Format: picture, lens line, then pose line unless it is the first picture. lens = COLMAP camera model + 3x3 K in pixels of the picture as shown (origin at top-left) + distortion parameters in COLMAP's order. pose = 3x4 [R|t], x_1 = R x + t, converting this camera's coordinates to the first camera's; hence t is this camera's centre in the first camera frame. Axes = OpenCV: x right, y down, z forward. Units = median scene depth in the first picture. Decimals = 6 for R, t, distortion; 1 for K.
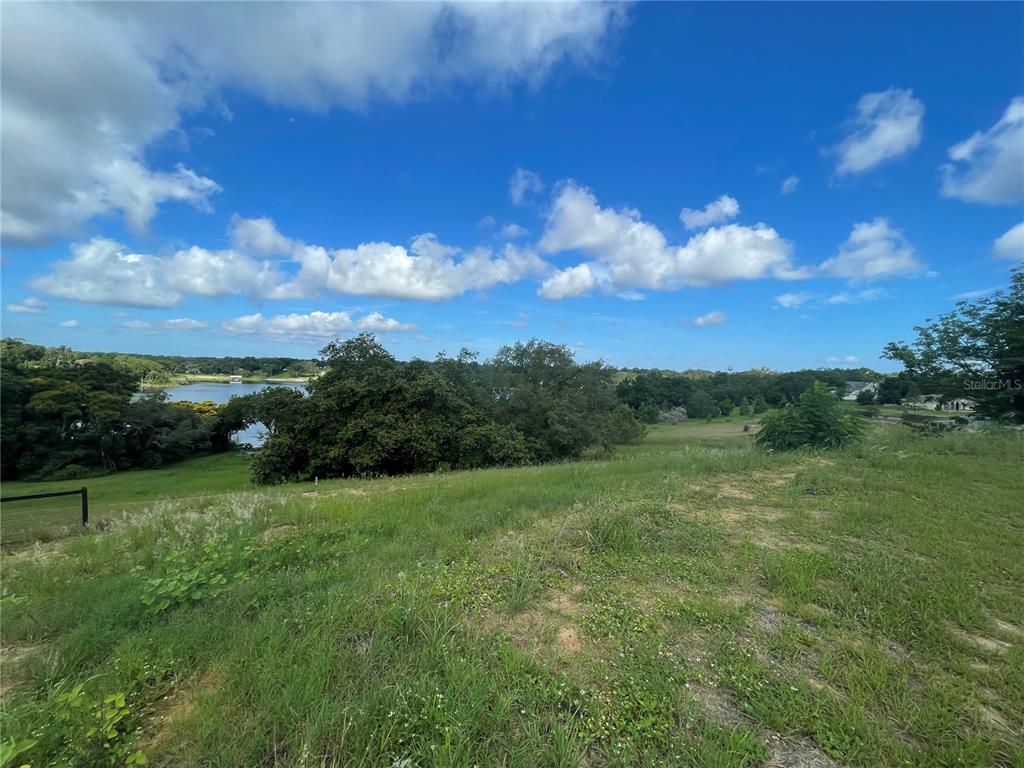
lens RADIAL K [[414.4, 0, 511.5], [0, 414.4, 378.4], [0, 0, 1]] dist [-0.001555, 0.000068]
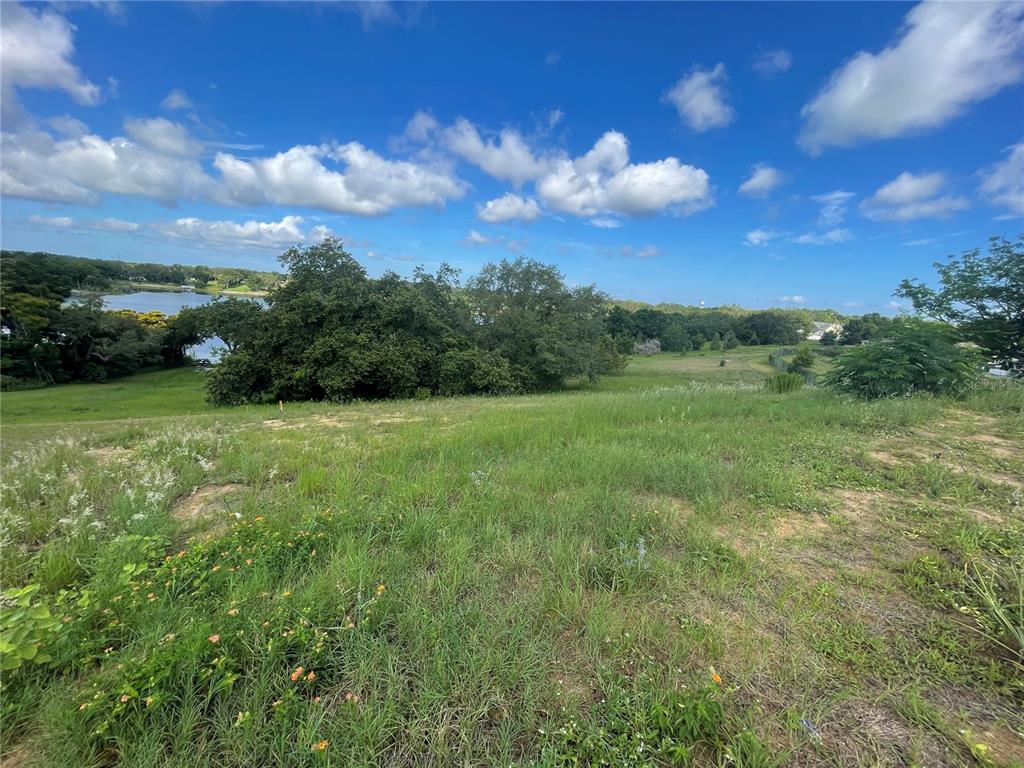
lens RADIAL K [[414.4, 0, 511.8], [0, 414.4, 381.3], [0, 0, 1]] dist [-0.001555, 0.000068]
pose [[0.996769, 0.034895, 0.072350, -0.028800], [-0.047553, 0.982262, 0.181381, 0.009415], [-0.064738, -0.184236, 0.980748, 0.068897]]
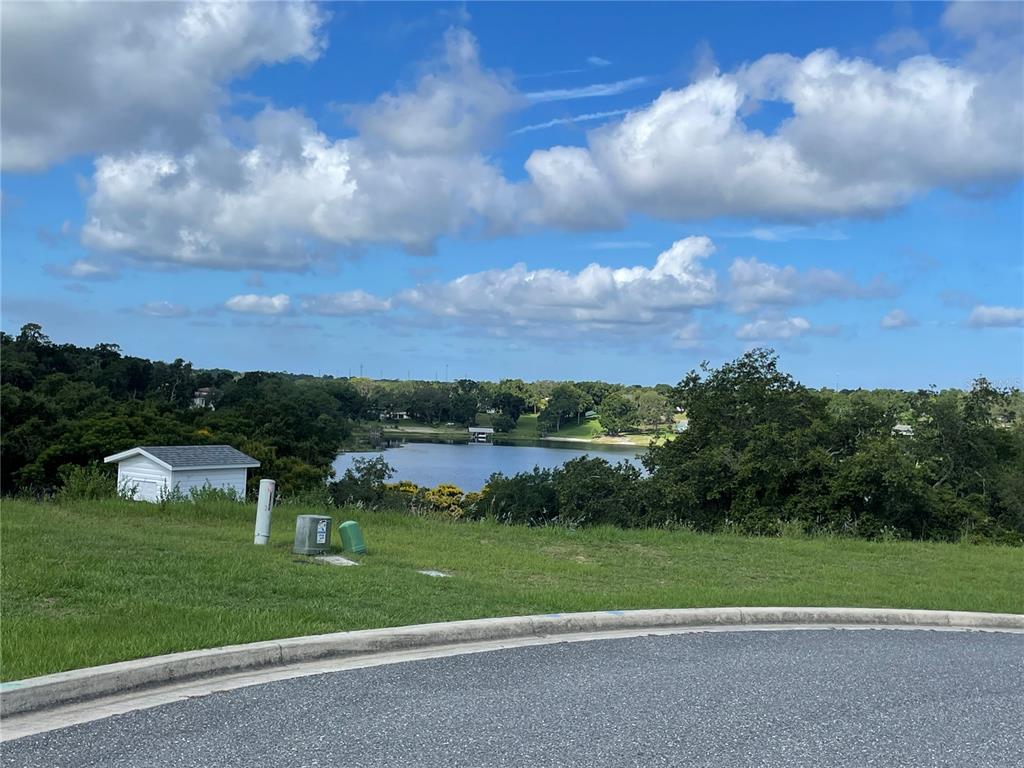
lens RADIAL K [[1310.1, 0, 501.8], [0, 1310.1, 379.2], [0, 0, 1]] dist [0.084787, 0.000000]
pose [[0.843727, -0.003770, -0.536759, 0.223098], [-0.022323, 0.998864, -0.042105, -0.006018], [0.536308, 0.047507, 0.842685, -0.456994]]
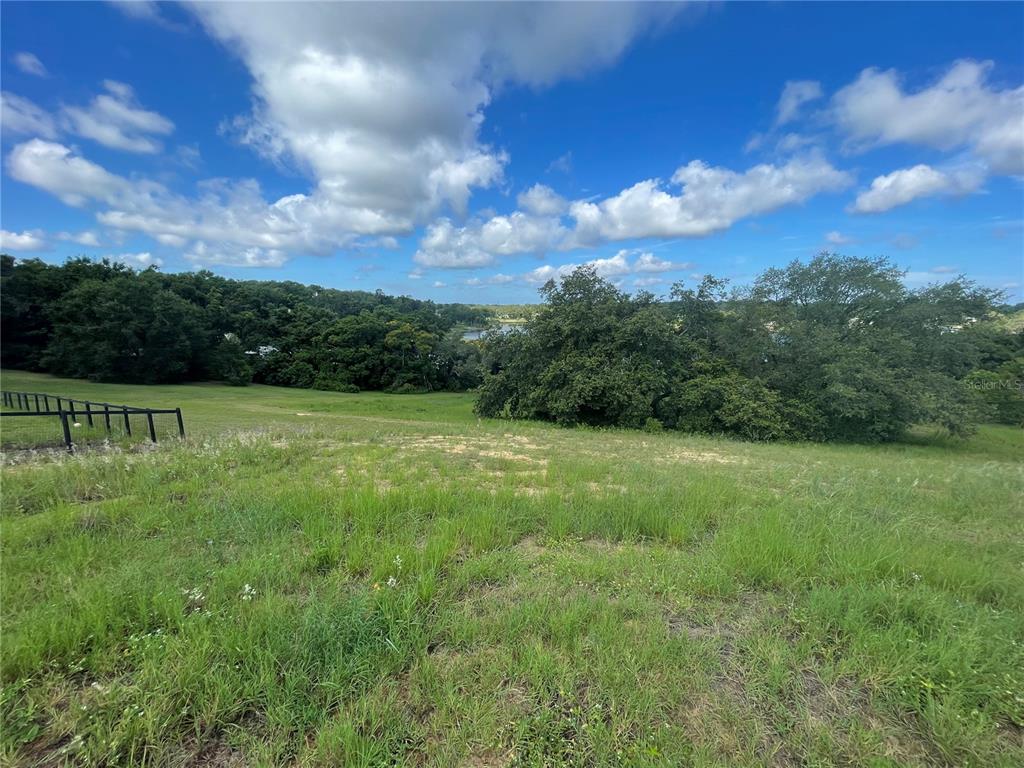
lens RADIAL K [[414.4, 0, 511.5], [0, 414.4, 381.2], [0, 0, 1]] dist [-0.001555, 0.000068]
pose [[0.796853, 0.078289, -0.599079, 0.081261], [0.007969, 0.990121, 0.139991, 0.011873], [0.604121, -0.116326, 0.788357, 0.169959]]
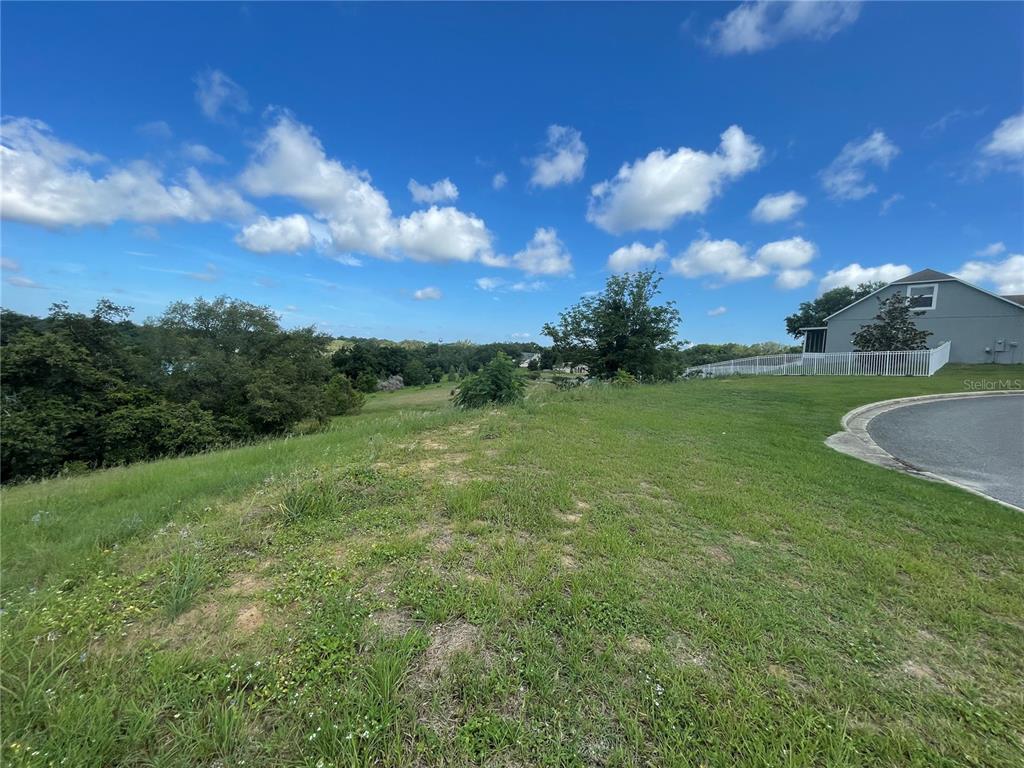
lens RADIAL K [[414.4, 0, 511.3], [0, 414.4, 381.2], [0, 0, 1]] dist [-0.001555, 0.000068]
pose [[0.793816, -0.033194, 0.607252, 0.003281], [-0.015673, 0.997061, 0.074990, 0.001485], [-0.607957, -0.069046, 0.790962, -0.002243]]
